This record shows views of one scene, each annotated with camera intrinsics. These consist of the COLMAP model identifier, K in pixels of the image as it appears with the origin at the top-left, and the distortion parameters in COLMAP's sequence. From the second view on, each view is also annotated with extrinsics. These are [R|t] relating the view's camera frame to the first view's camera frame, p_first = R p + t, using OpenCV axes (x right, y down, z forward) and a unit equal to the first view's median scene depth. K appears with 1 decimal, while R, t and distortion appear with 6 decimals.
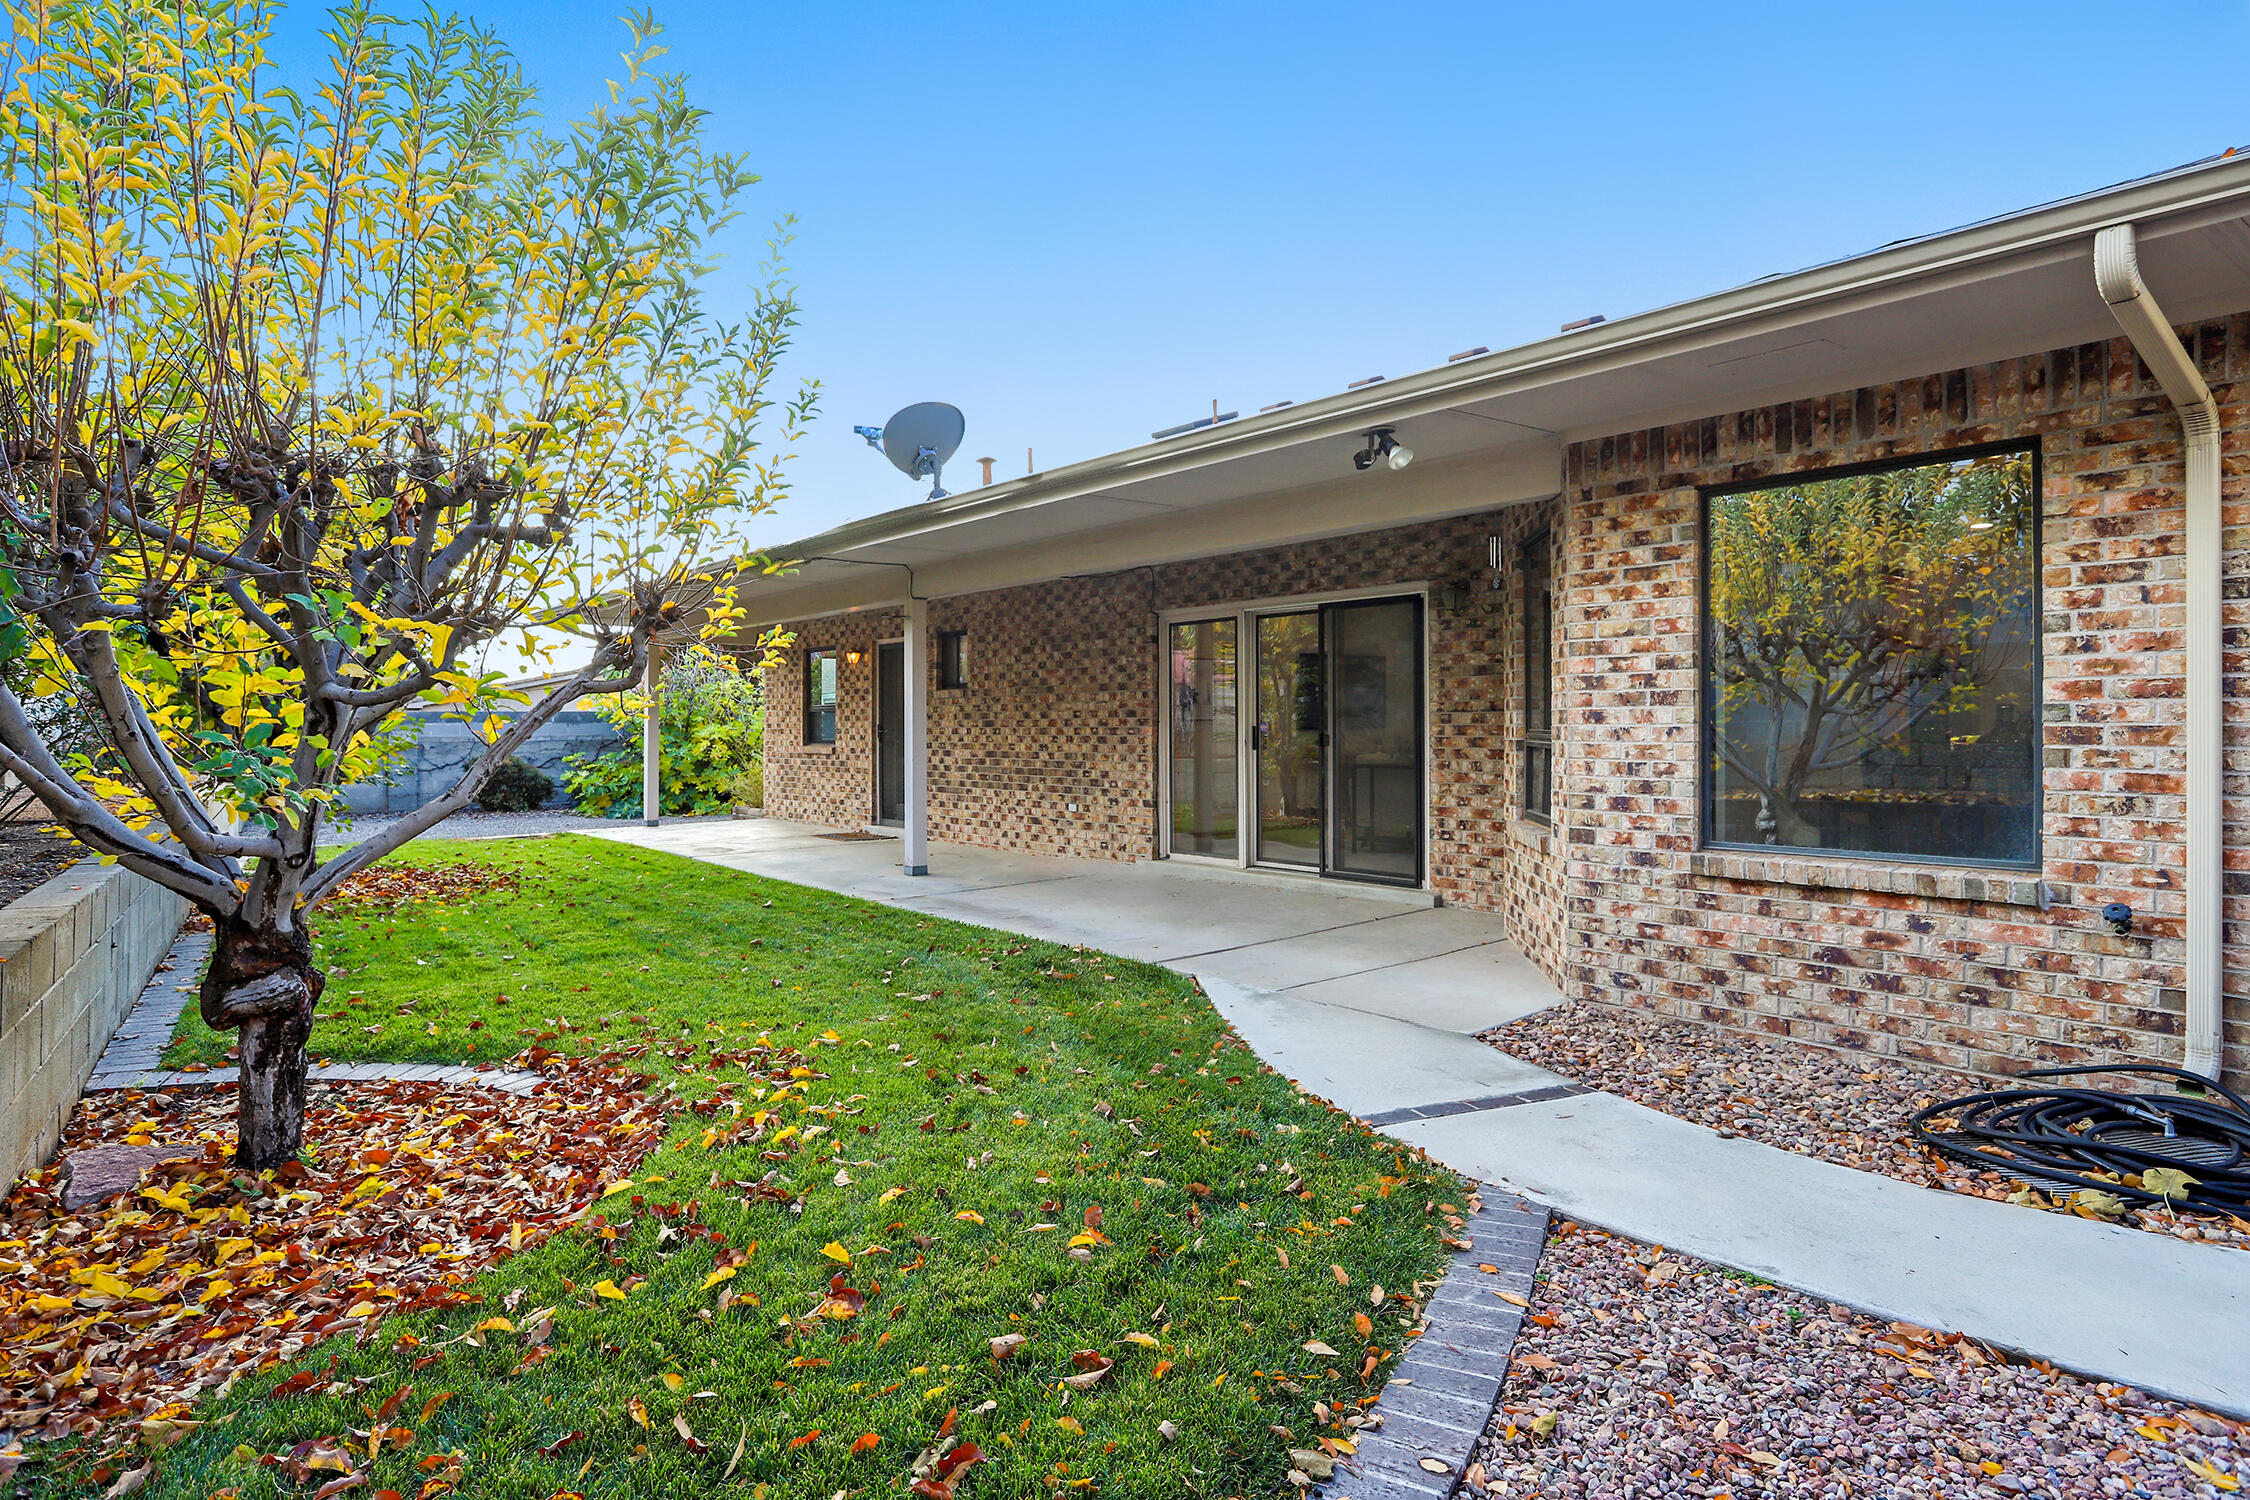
lens RADIAL K [[1284.7, 0, 1119.4], [0, 1284.7, 741.4], [0, 0, 1]] dist [-0.000763, -0.000080]
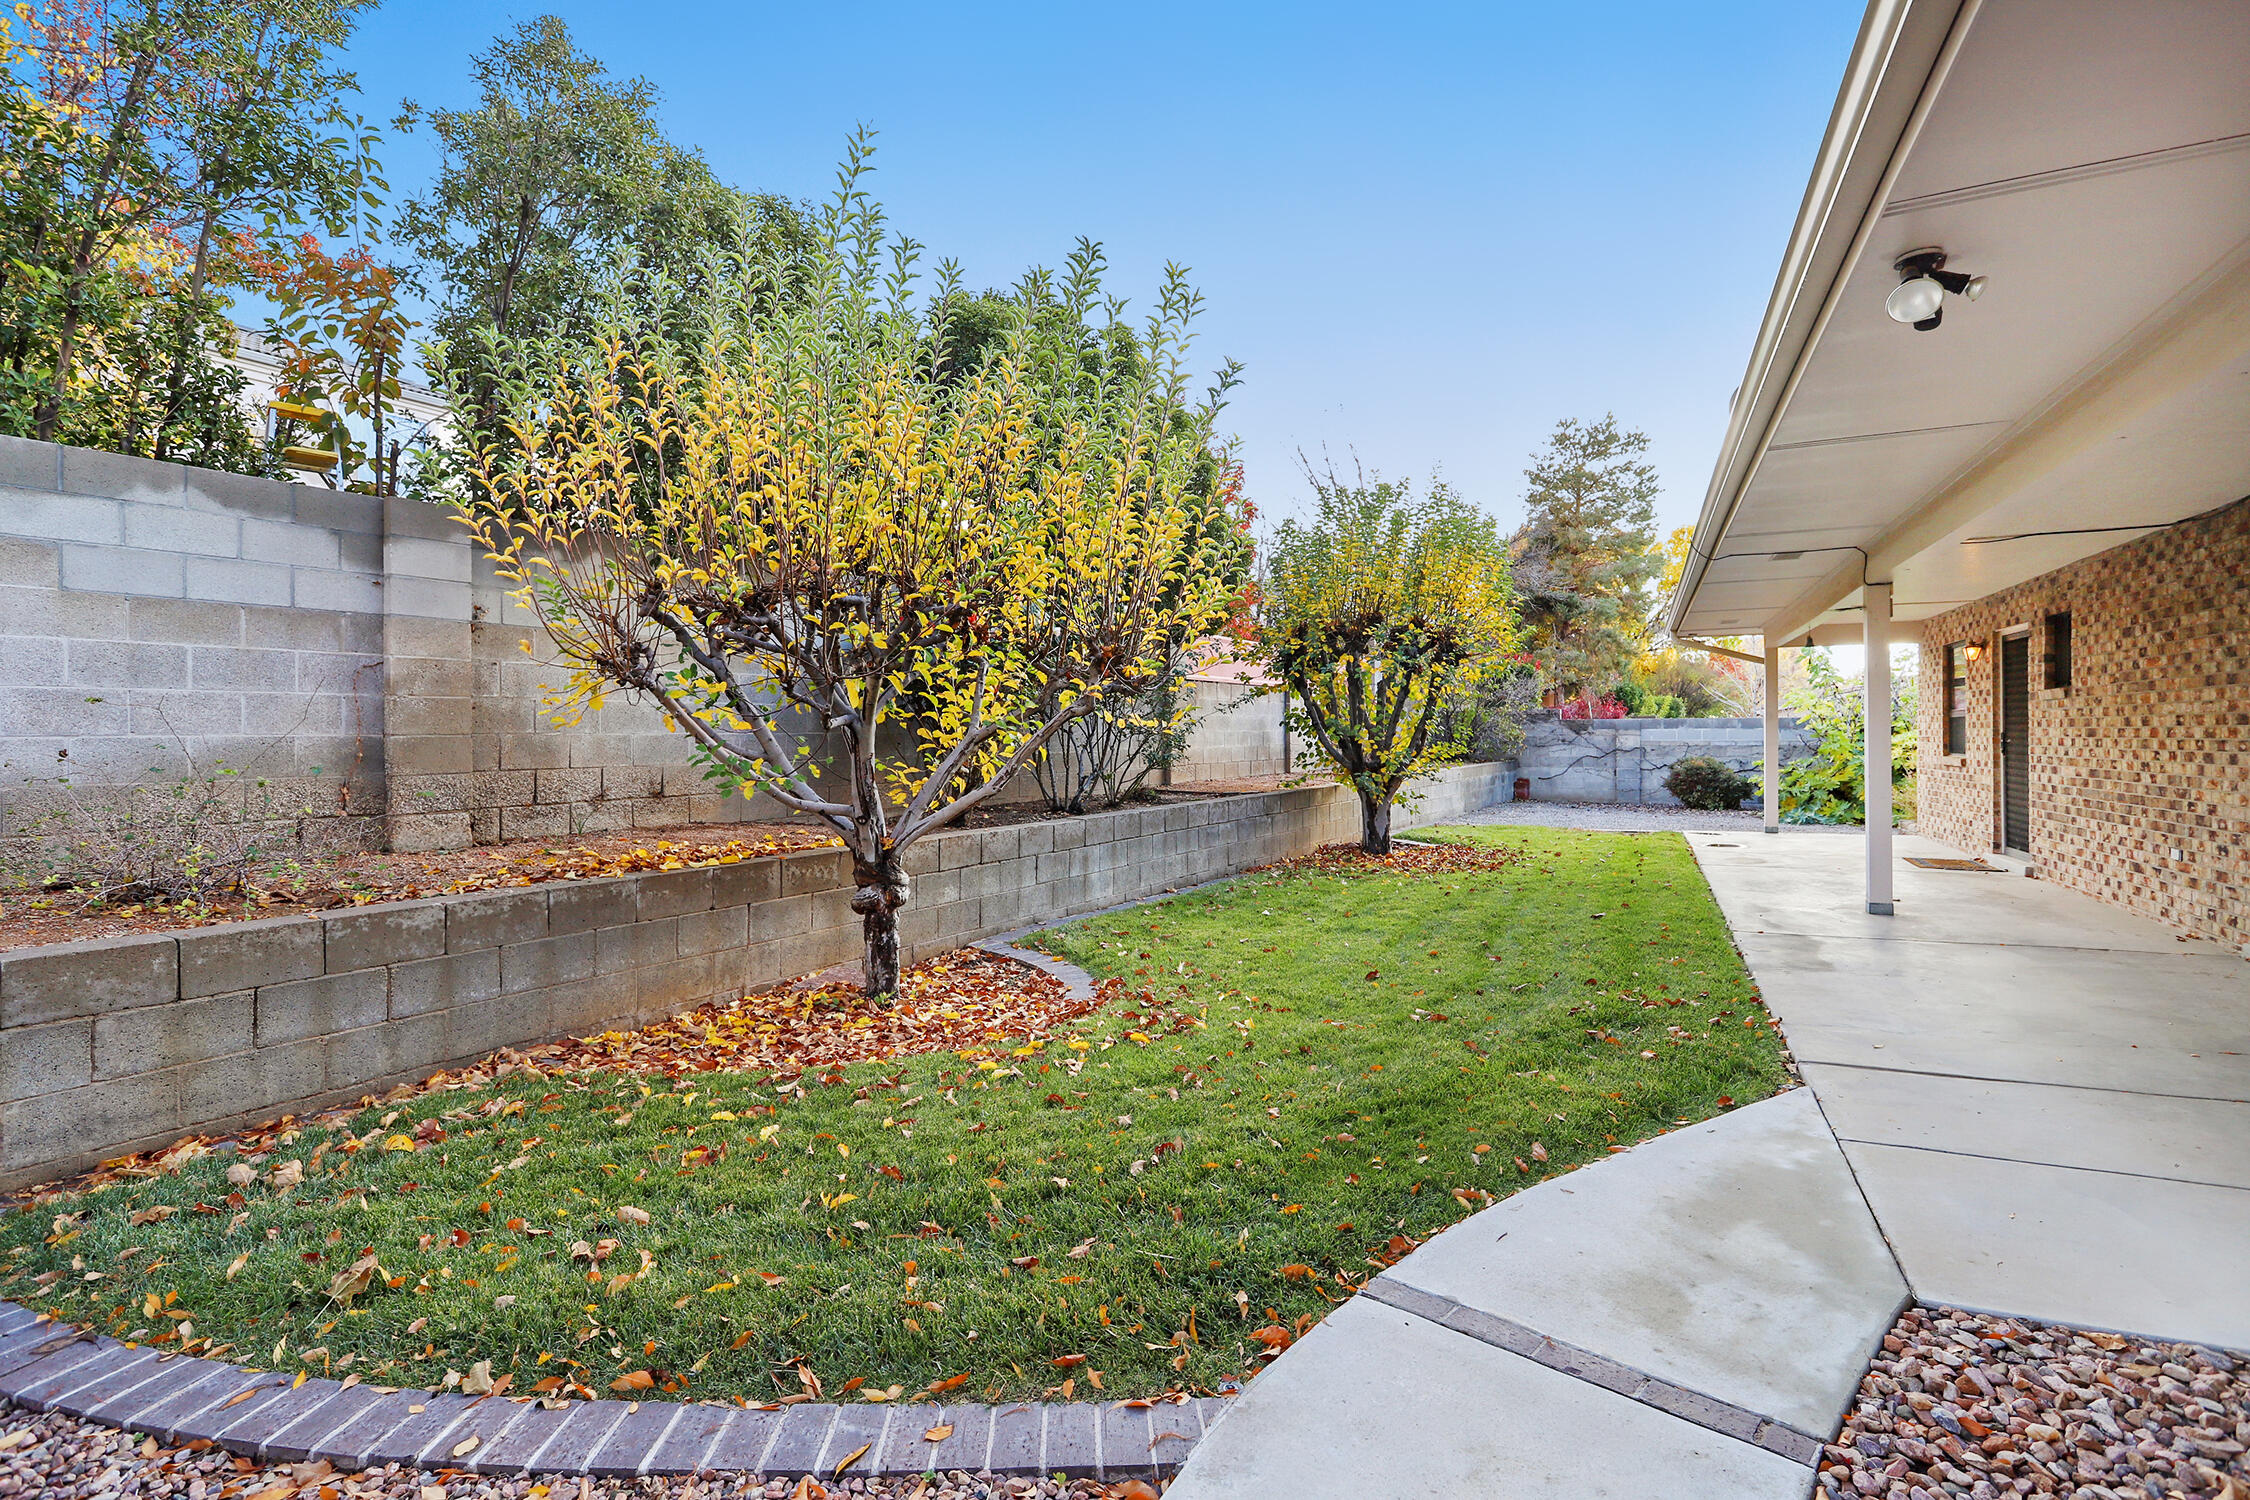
lens RADIAL K [[1087.5, 0, 1121.4], [0, 1087.5, 744.1], [0, 0, 1]] dist [0.002016, -0.000087]
pose [[0.401524, 0.010763, -0.915785, 0.267588], [-0.007607, 0.999936, 0.008416, -0.008619], [0.915817, 0.003587, 0.401580, 0.232096]]
